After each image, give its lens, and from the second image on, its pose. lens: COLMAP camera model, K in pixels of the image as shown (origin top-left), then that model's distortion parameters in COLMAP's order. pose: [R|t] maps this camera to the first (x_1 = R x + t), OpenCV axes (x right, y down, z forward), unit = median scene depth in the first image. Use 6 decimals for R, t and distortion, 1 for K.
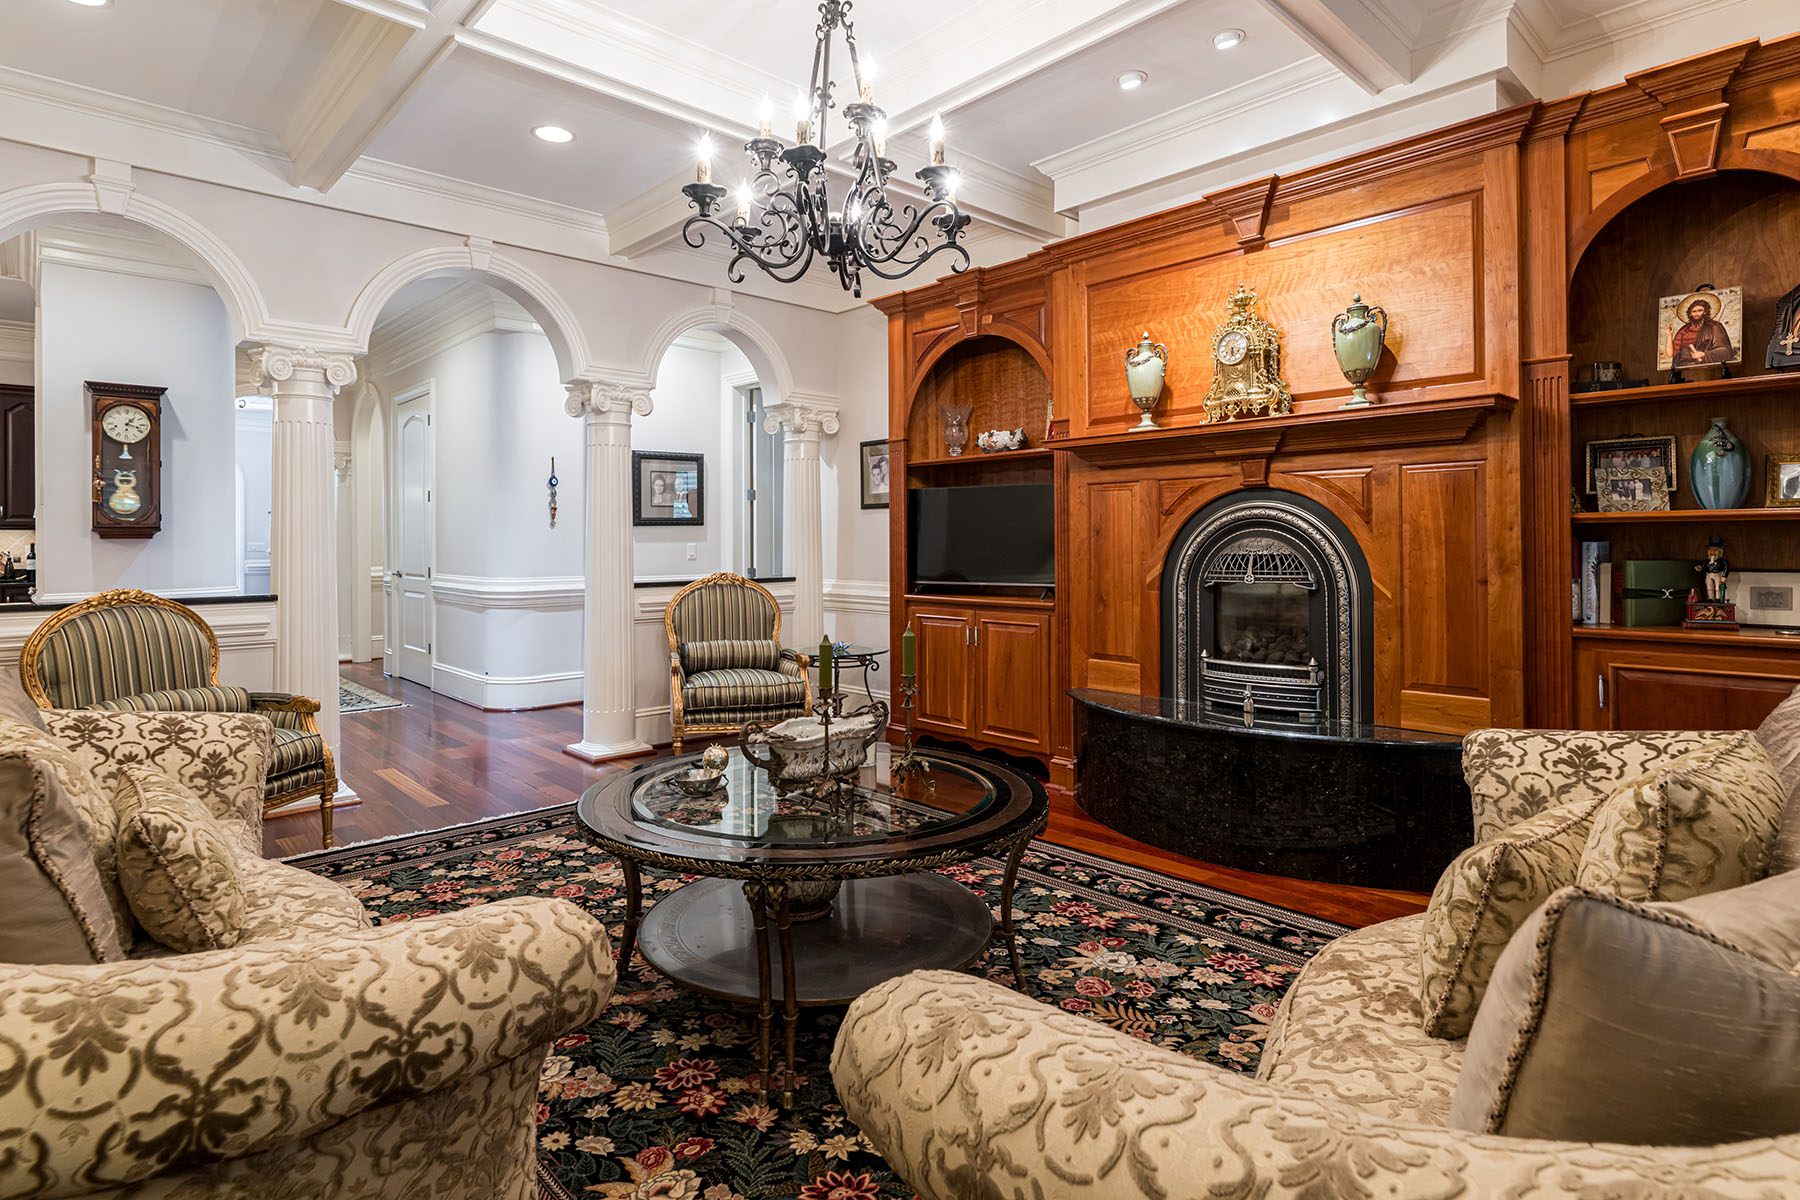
lens RADIAL K [[899.6, 0, 886.1], [0, 899.6, 539.0], [0, 0, 1]] dist [0.003923, 0.000131]
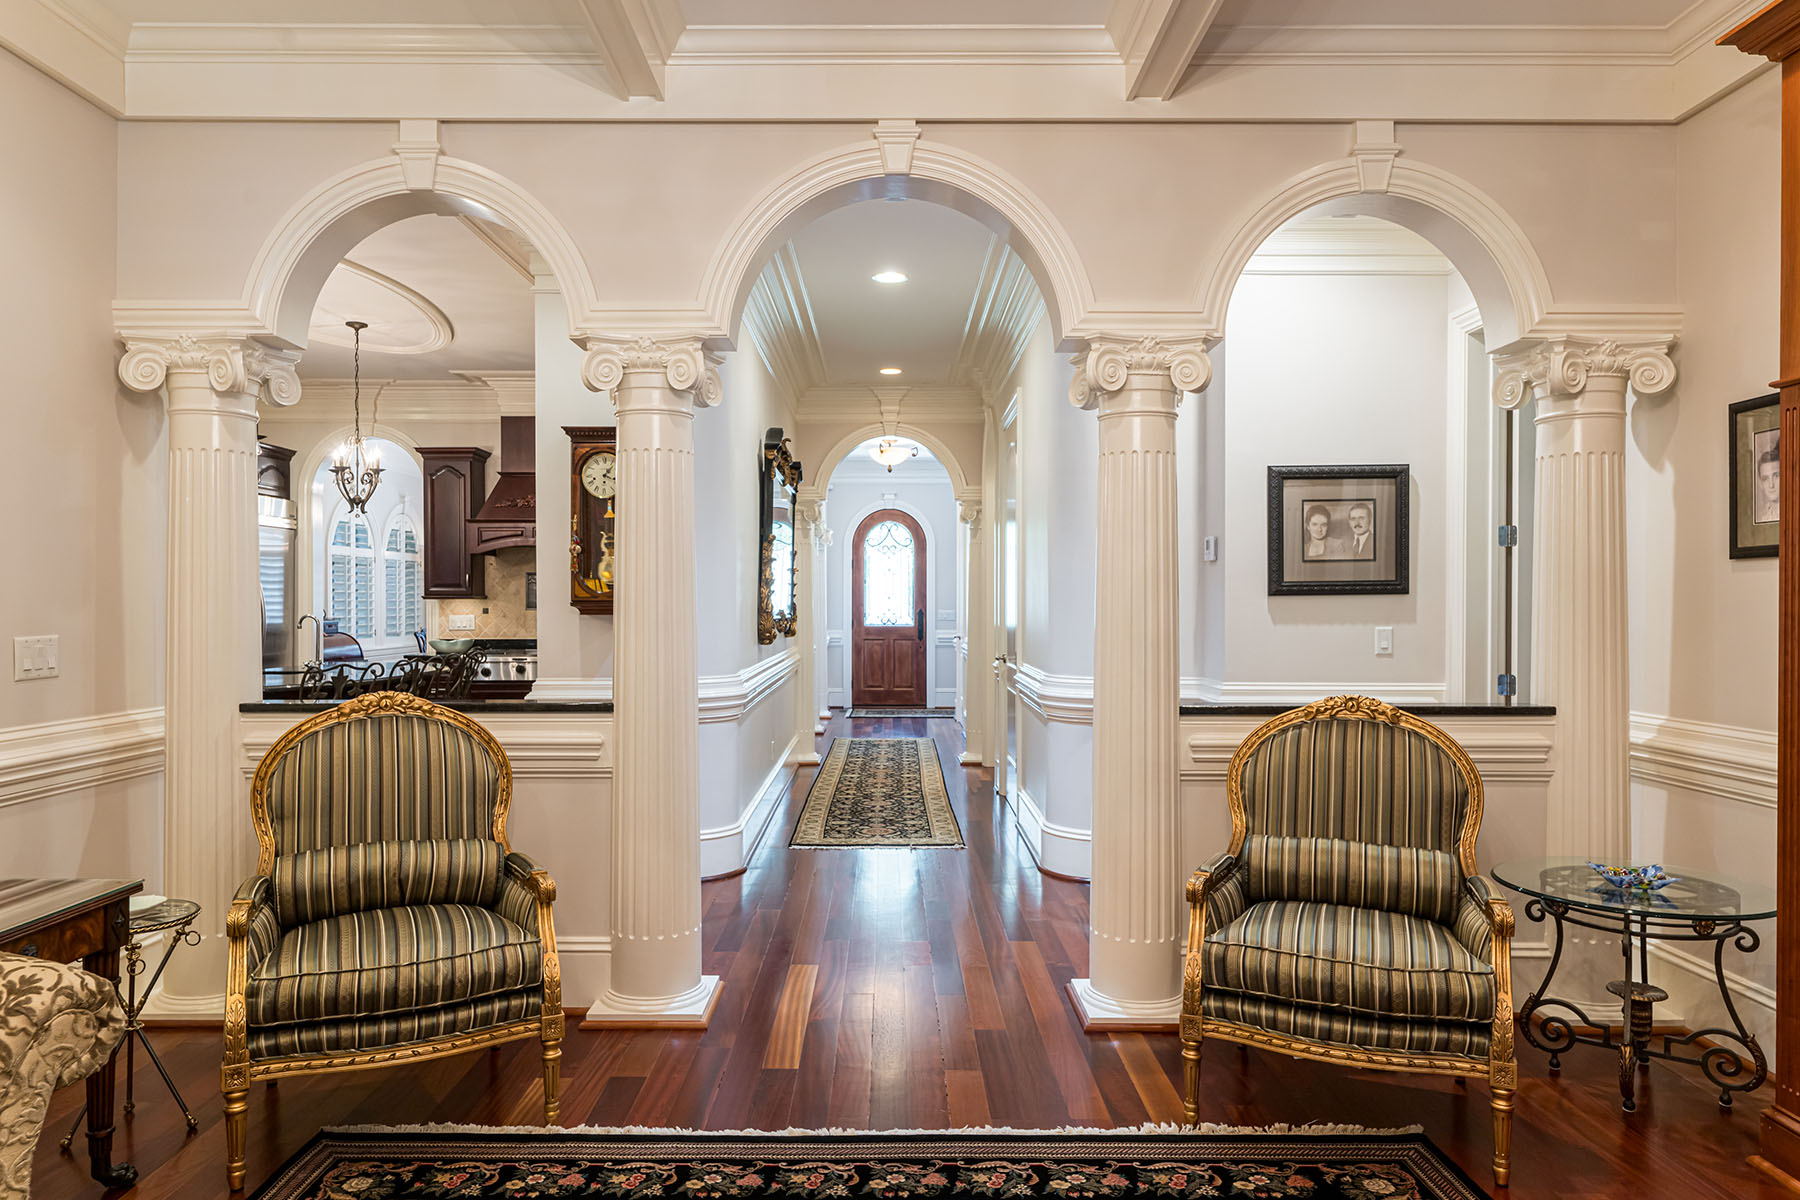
lens RADIAL K [[1161.2, 0, 895.1], [0, 1161.2, 612.5], [0, 0, 1]] dist [-0.009671, 0.013847]
pose [[0.738137, 0.009284, -0.674587, 0.063587], [-0.004295, 0.999950, 0.009063, -0.013004], [0.674637, -0.003792, 0.738140, 0.388555]]
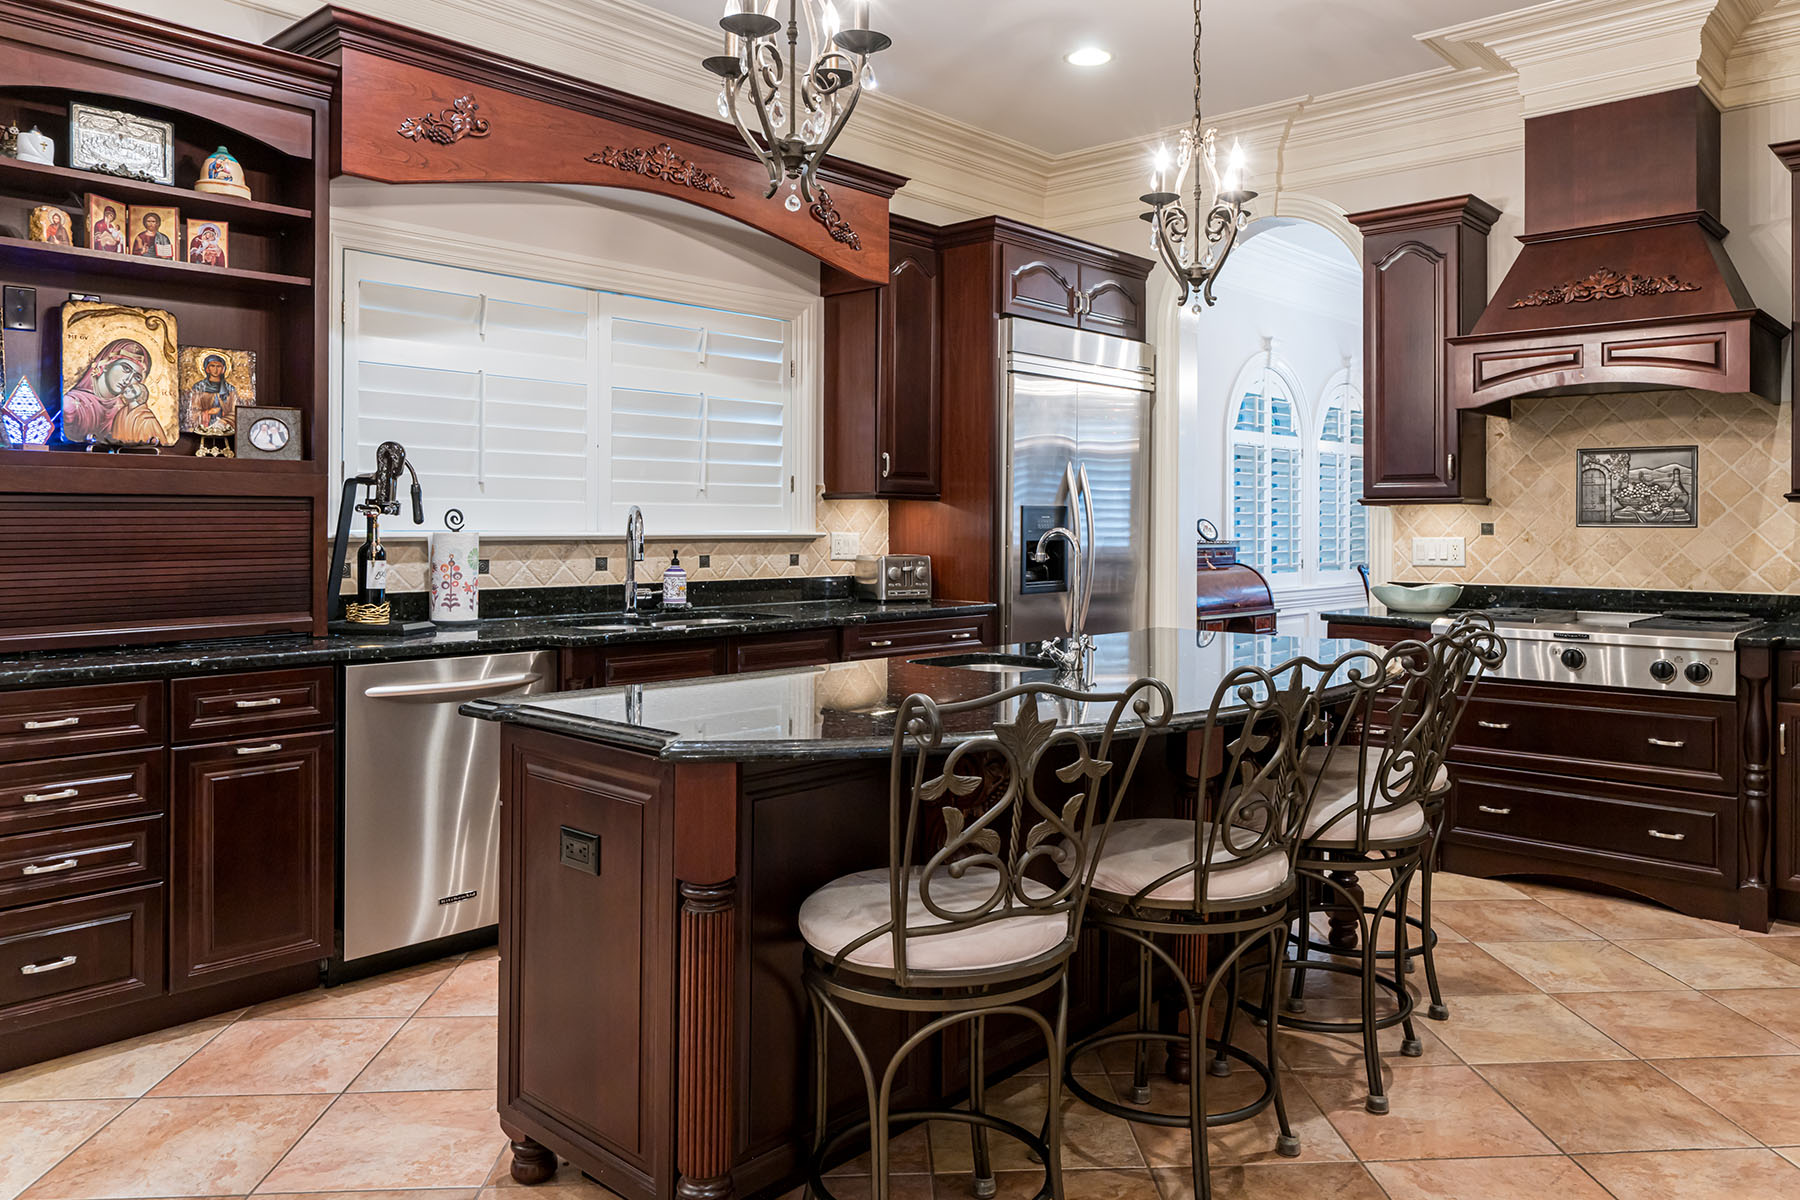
lens RADIAL K [[1269.8, 0, 906.3], [0, 1269.8, 518.0], [0, 0, 1]] dist [0.022812, -0.008281]
pose [[0.076162, -0.002706, -0.997092, -0.685525], [-0.005590, 0.999979, -0.003141, 0.000661], [0.997080, 0.005813, 0.076145, 0.773938]]
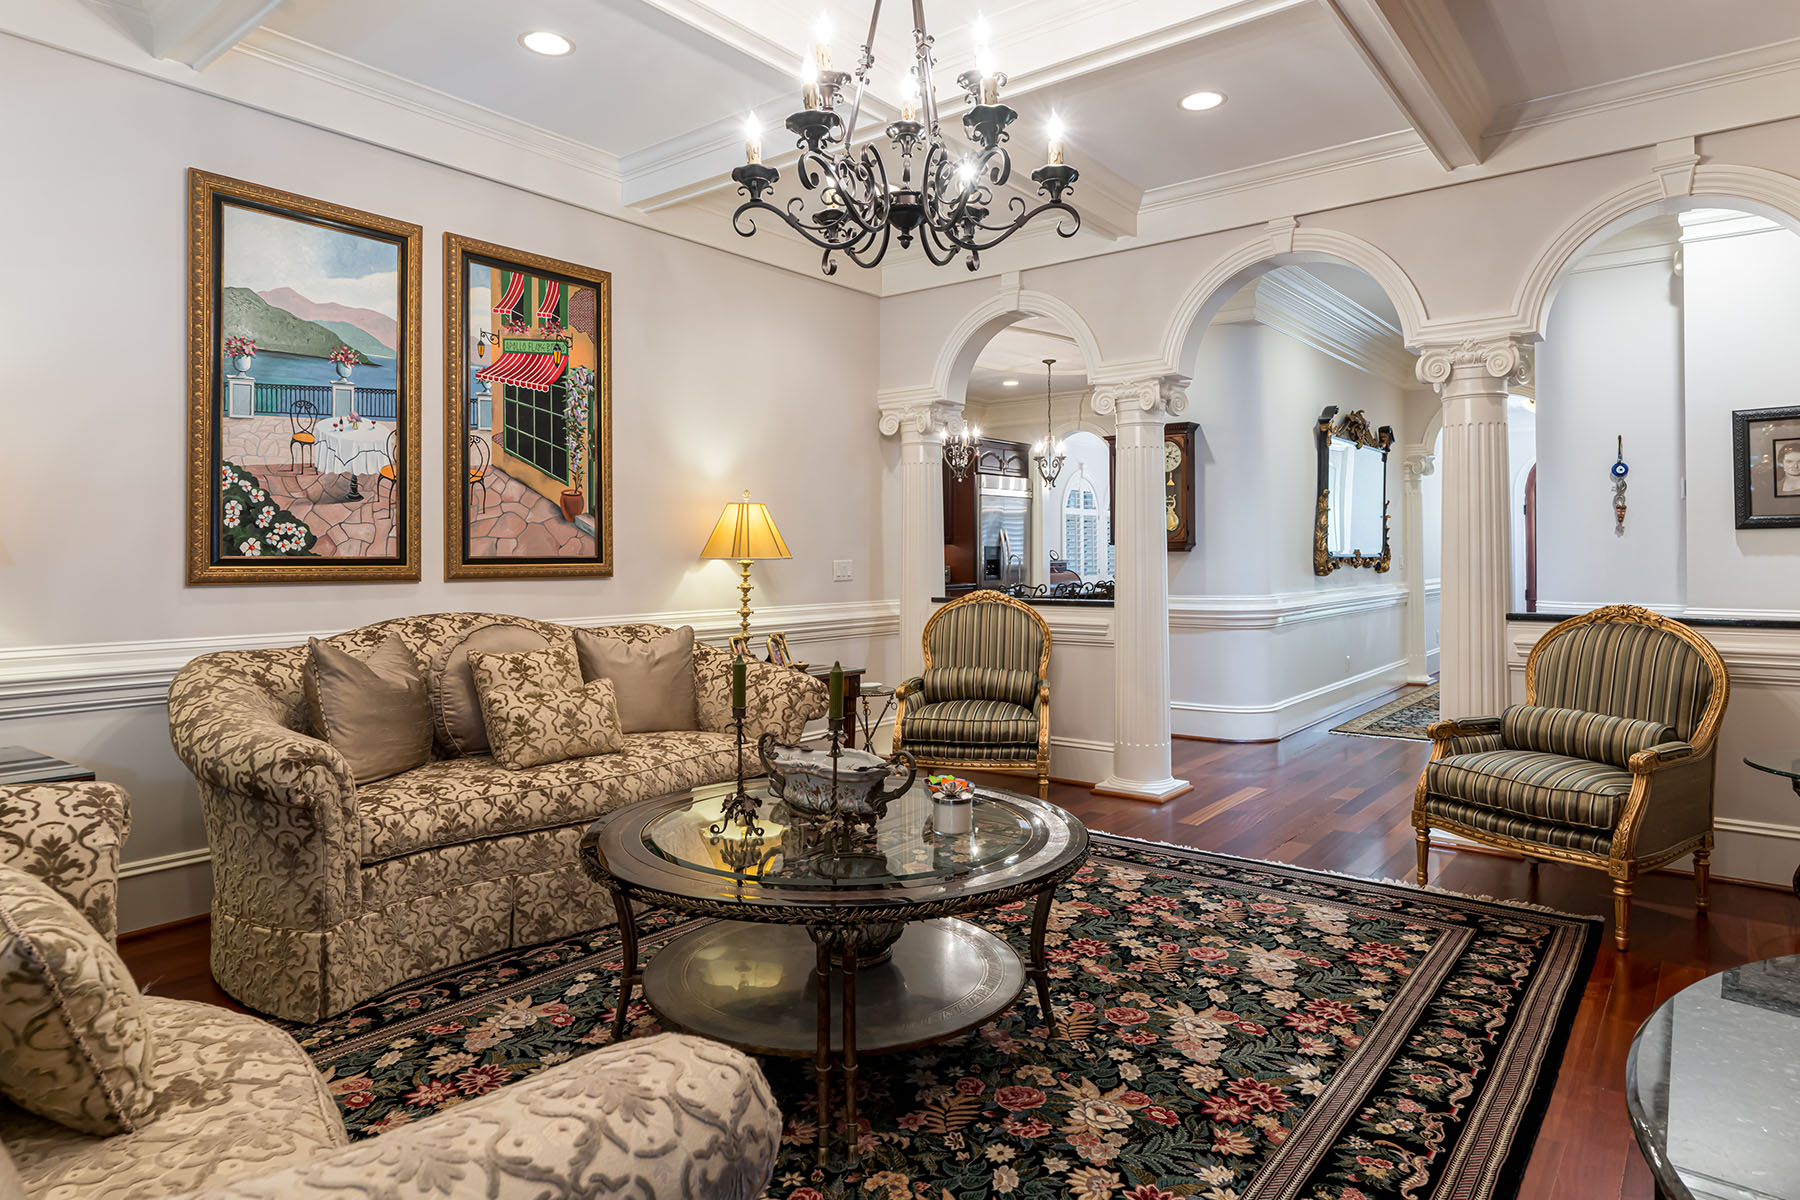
lens RADIAL K [[1059.3, 0, 931.3], [0, 1059.3, 551.7], [0, 0, 1]] dist [-0.000546, -0.000911]
pose [[0.190329, -0.000516, -0.981720, 0.471224], [0.004566, 0.999990, 0.000360, -0.002450], [0.981710, -0.004551, 0.190329, 0.409589]]
